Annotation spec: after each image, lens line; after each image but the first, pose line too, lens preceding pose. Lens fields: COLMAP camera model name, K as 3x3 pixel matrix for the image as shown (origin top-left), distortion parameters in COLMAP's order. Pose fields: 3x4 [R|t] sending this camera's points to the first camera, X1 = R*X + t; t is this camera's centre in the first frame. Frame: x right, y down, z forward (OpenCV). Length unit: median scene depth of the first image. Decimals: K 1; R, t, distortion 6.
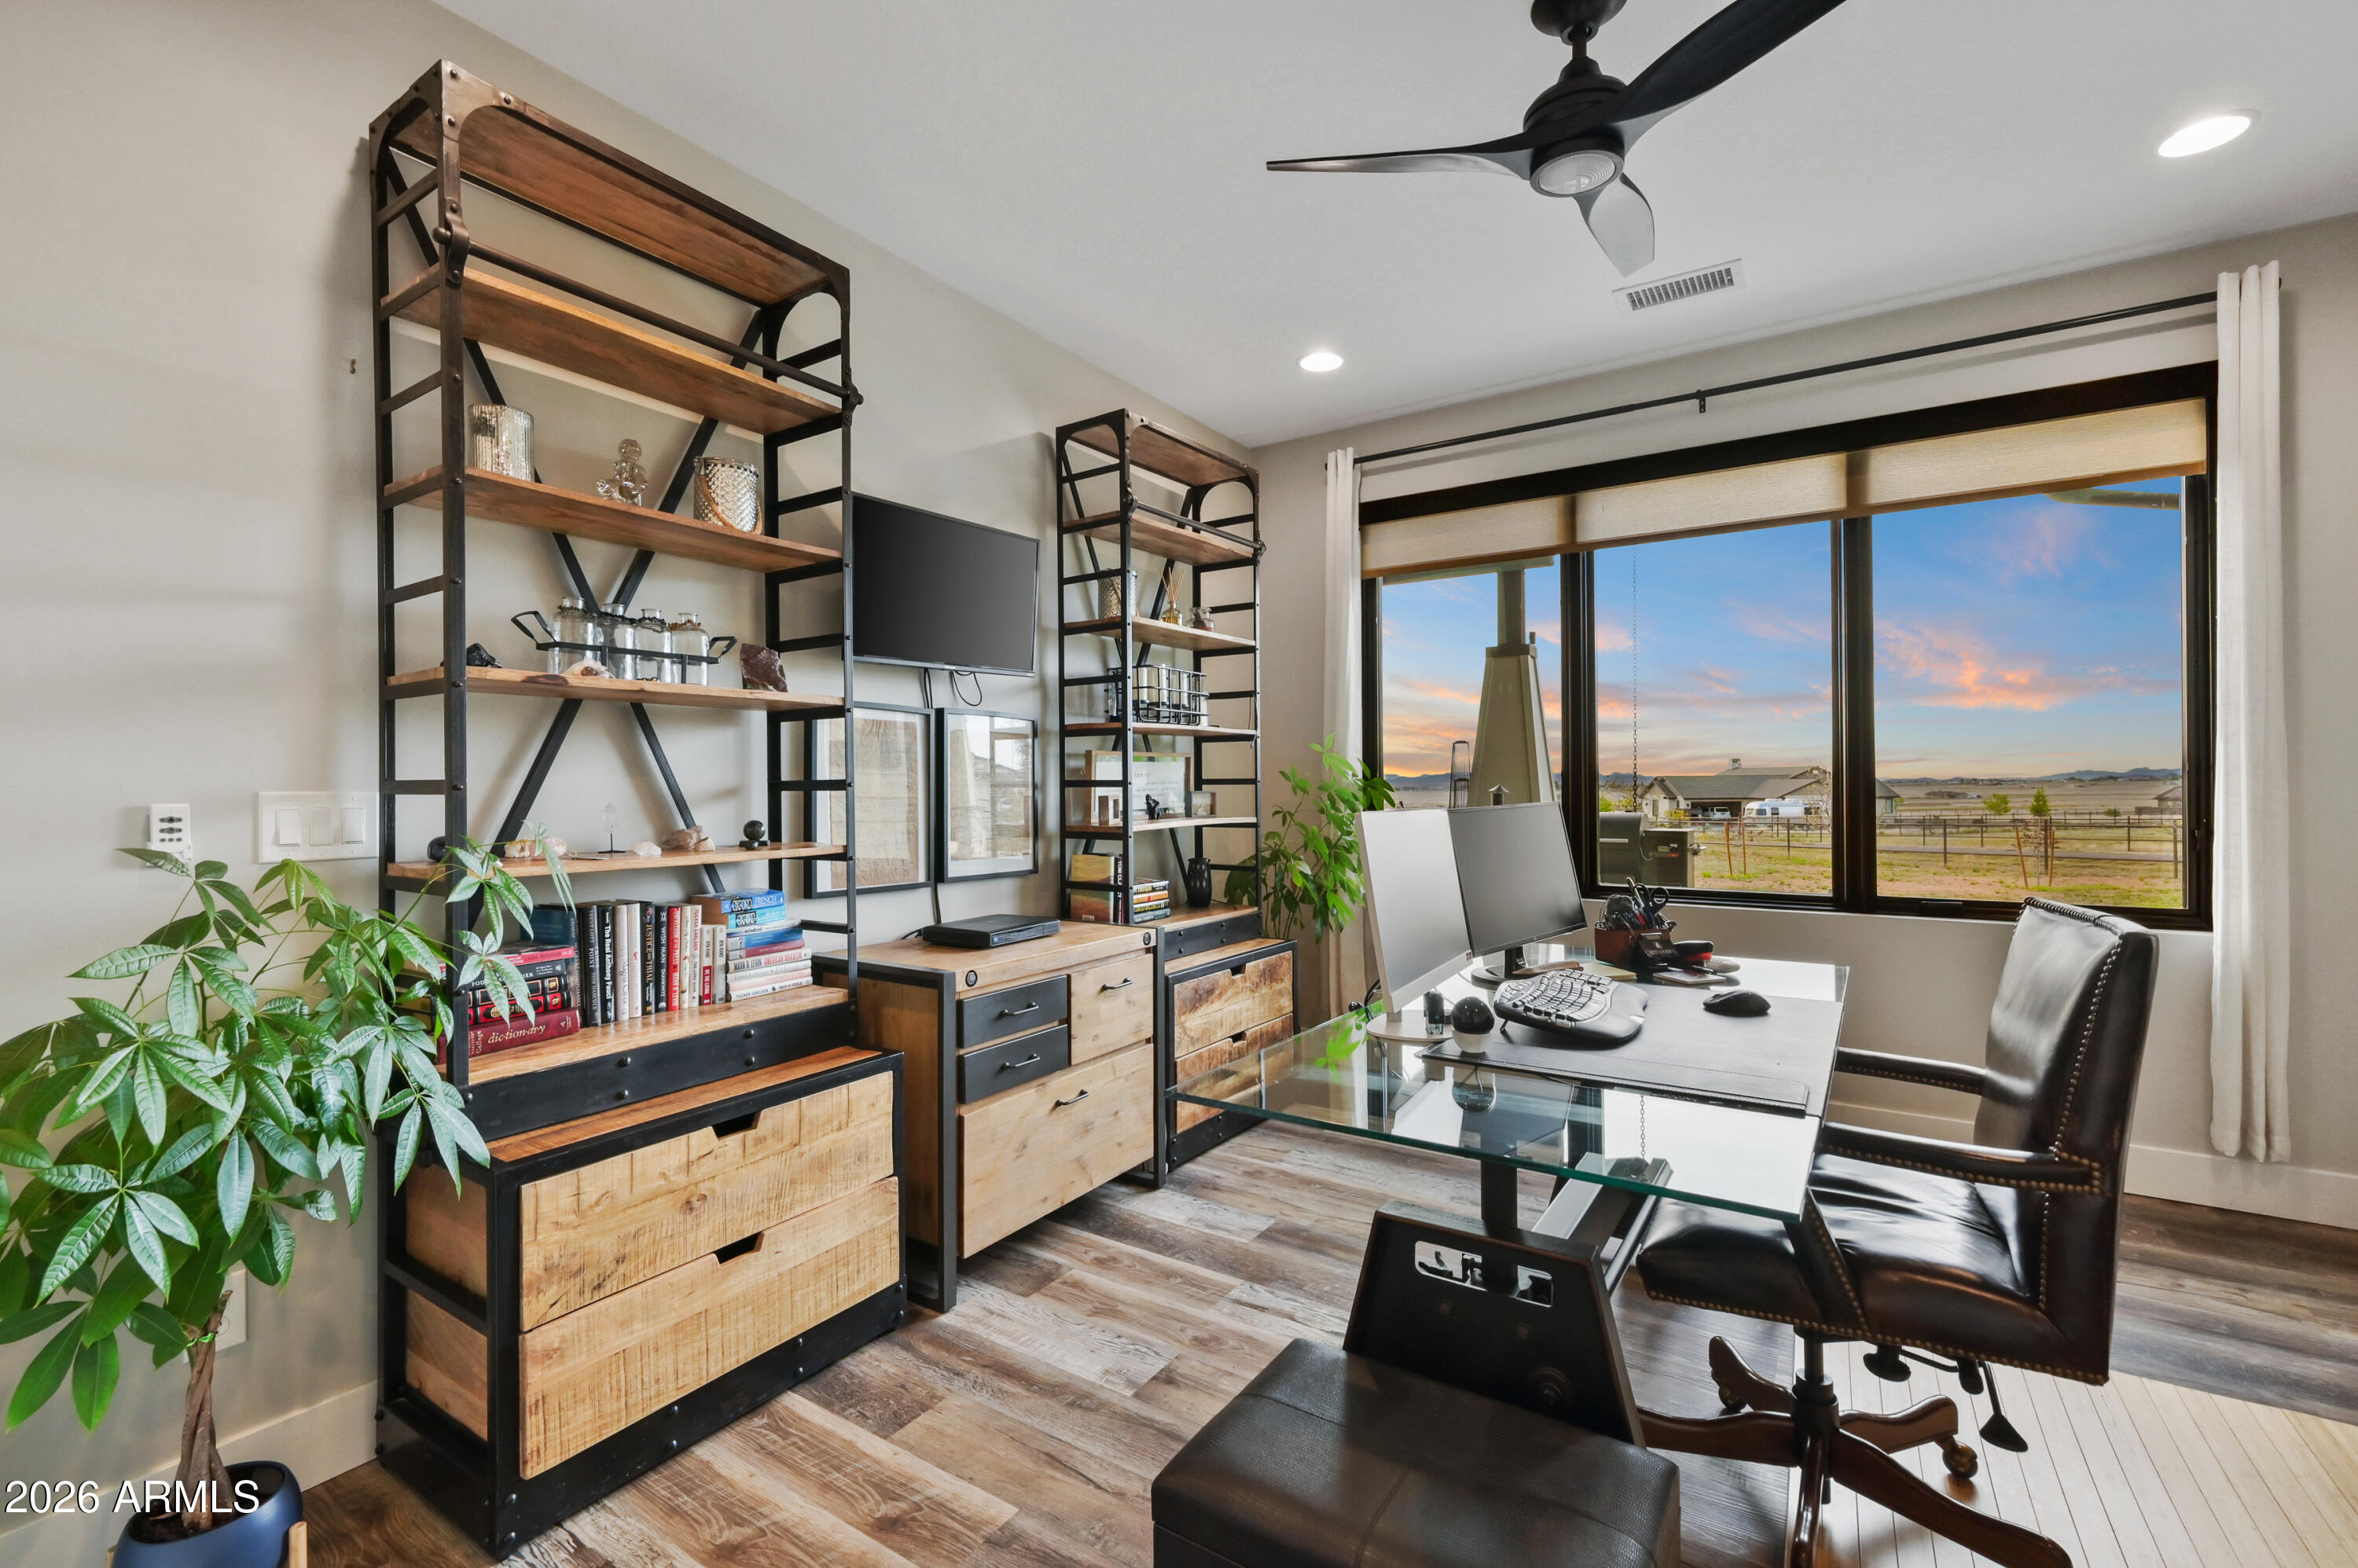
lens RADIAL K [[1009.5, 0, 1178.1], [0, 1009.5, 773.8], [0, 0, 1]] dist [-0.001821, 0.000324]
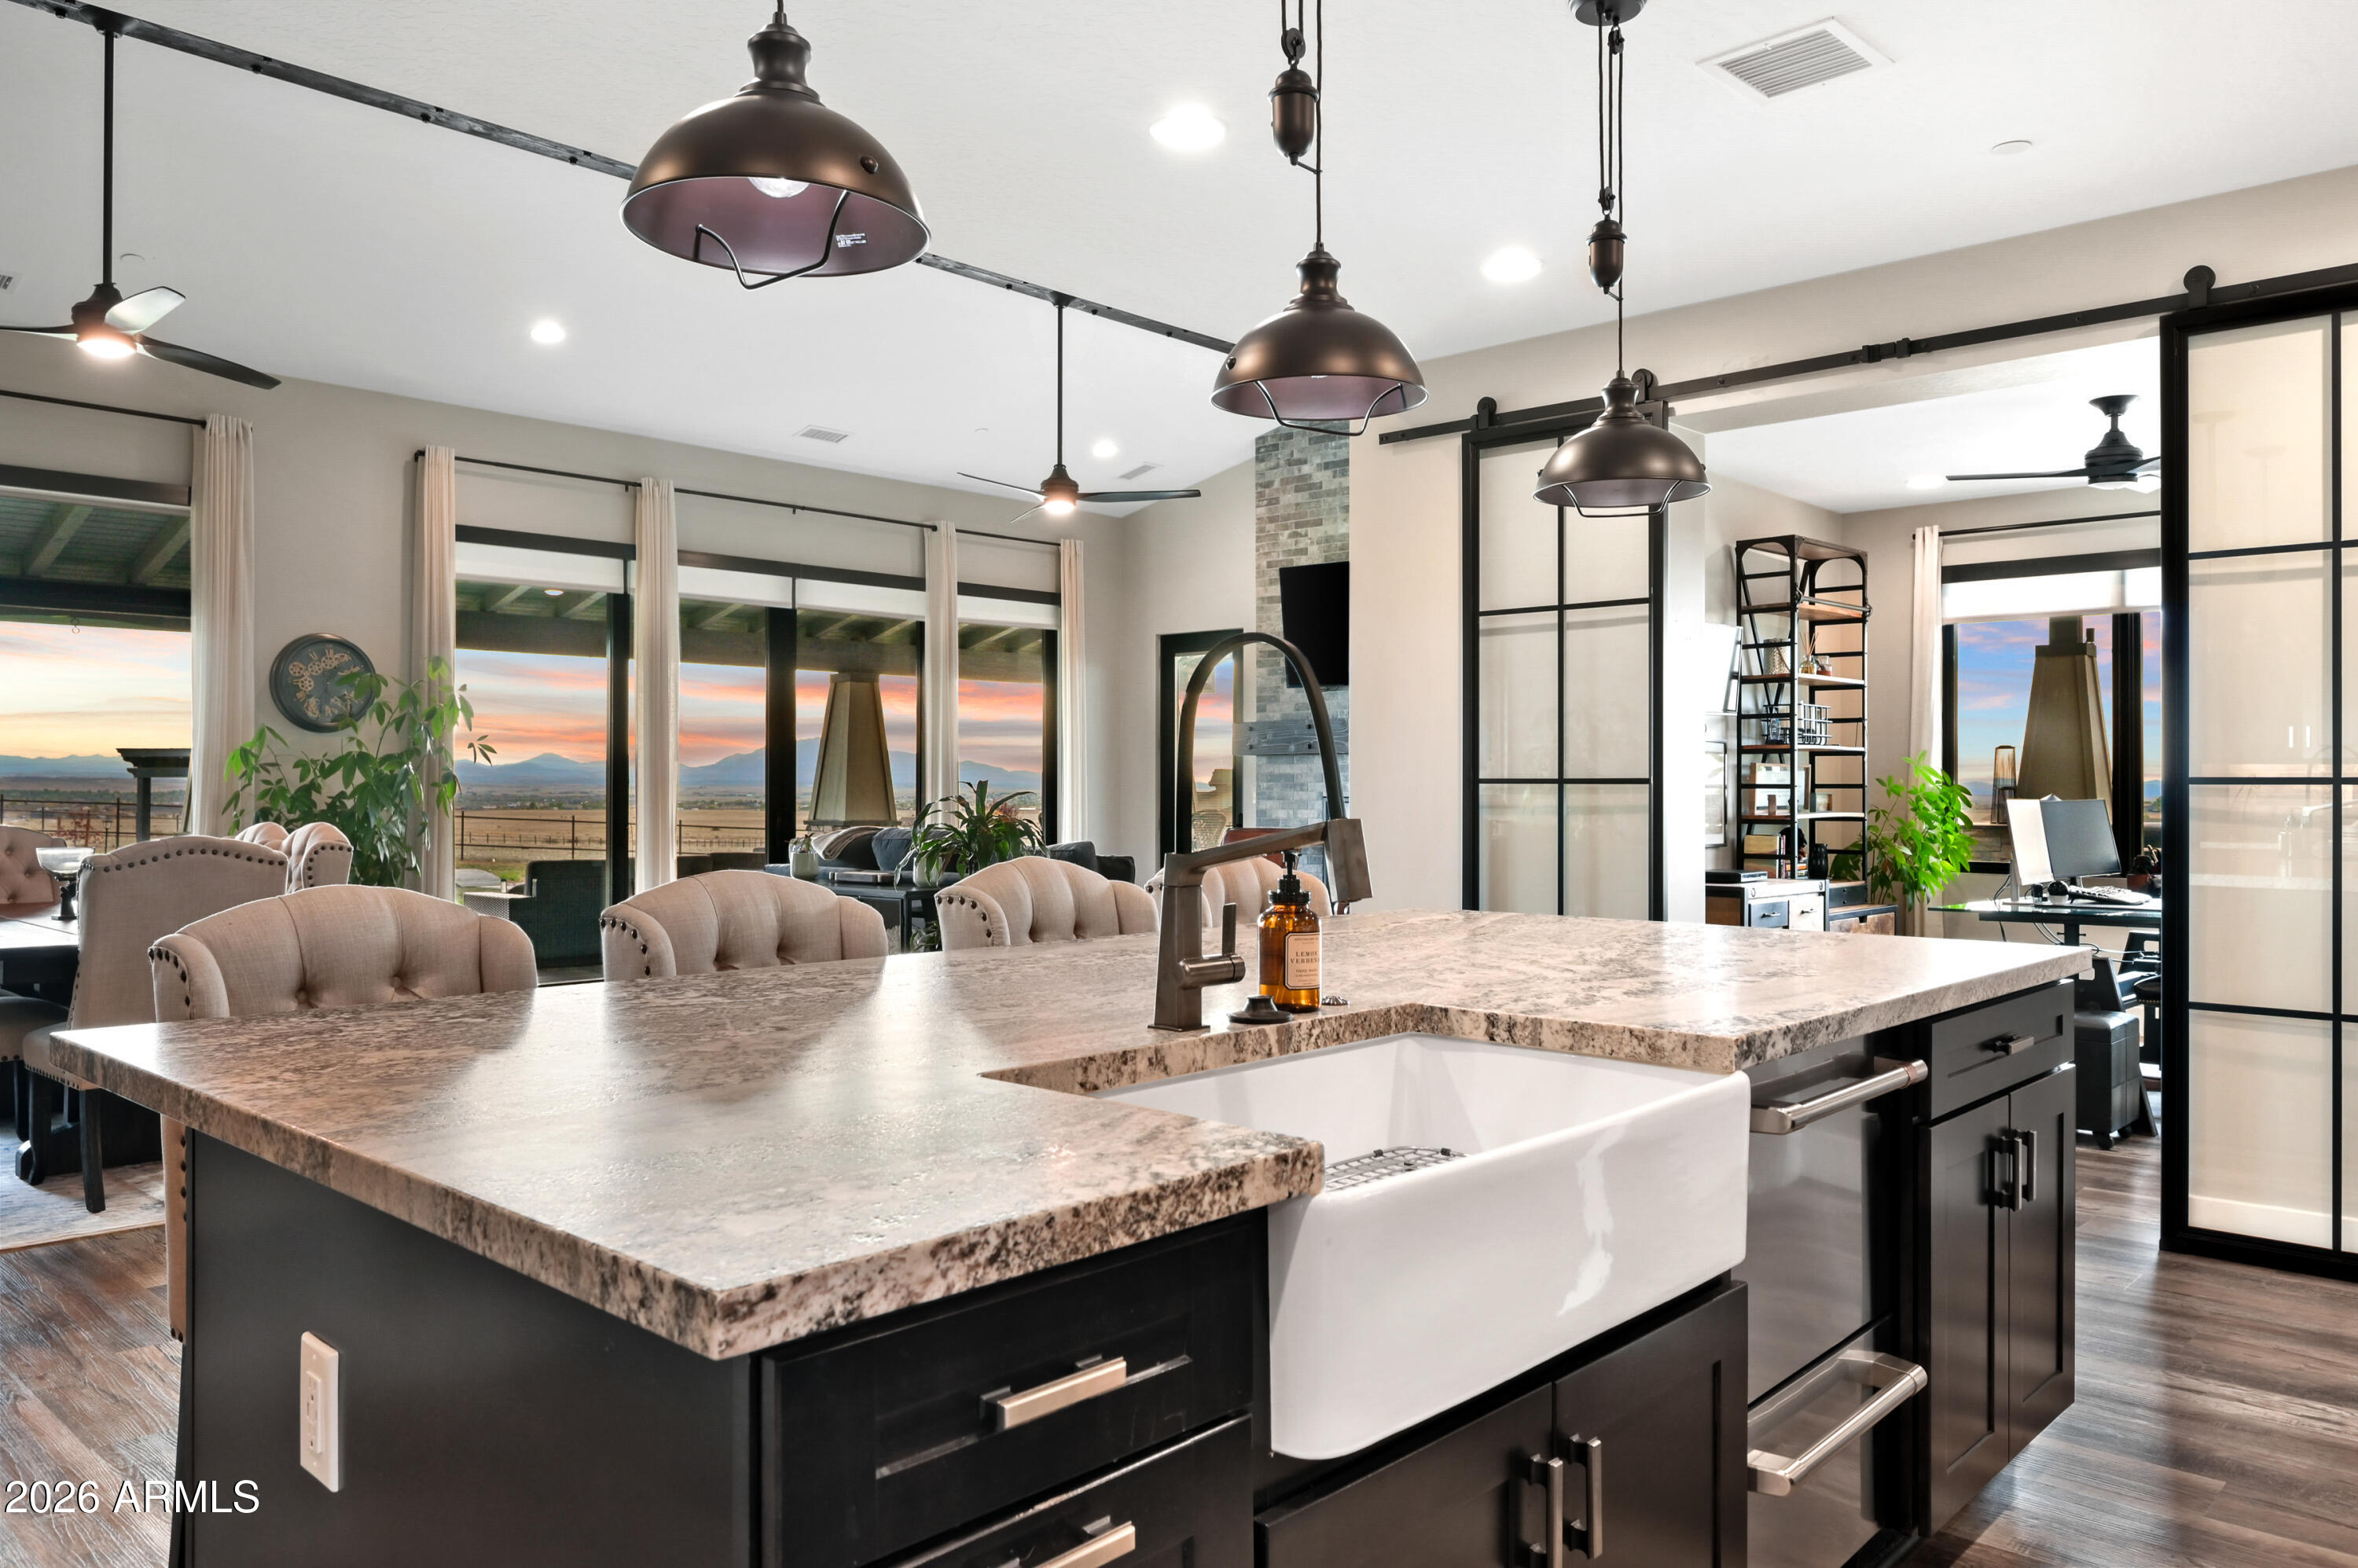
lens RADIAL K [[1649.9, 0, 1137.3], [0, 1649.9, 768.6], [0, 0, 1]] dist [-0.006363, -0.001875]
pose [[0.982591, 0.008653, -0.185582, -0.461251], [-0.009775, 0.999939, -0.005130, 0.004754], [0.185526, 0.006855, 0.982615, -1.313106]]
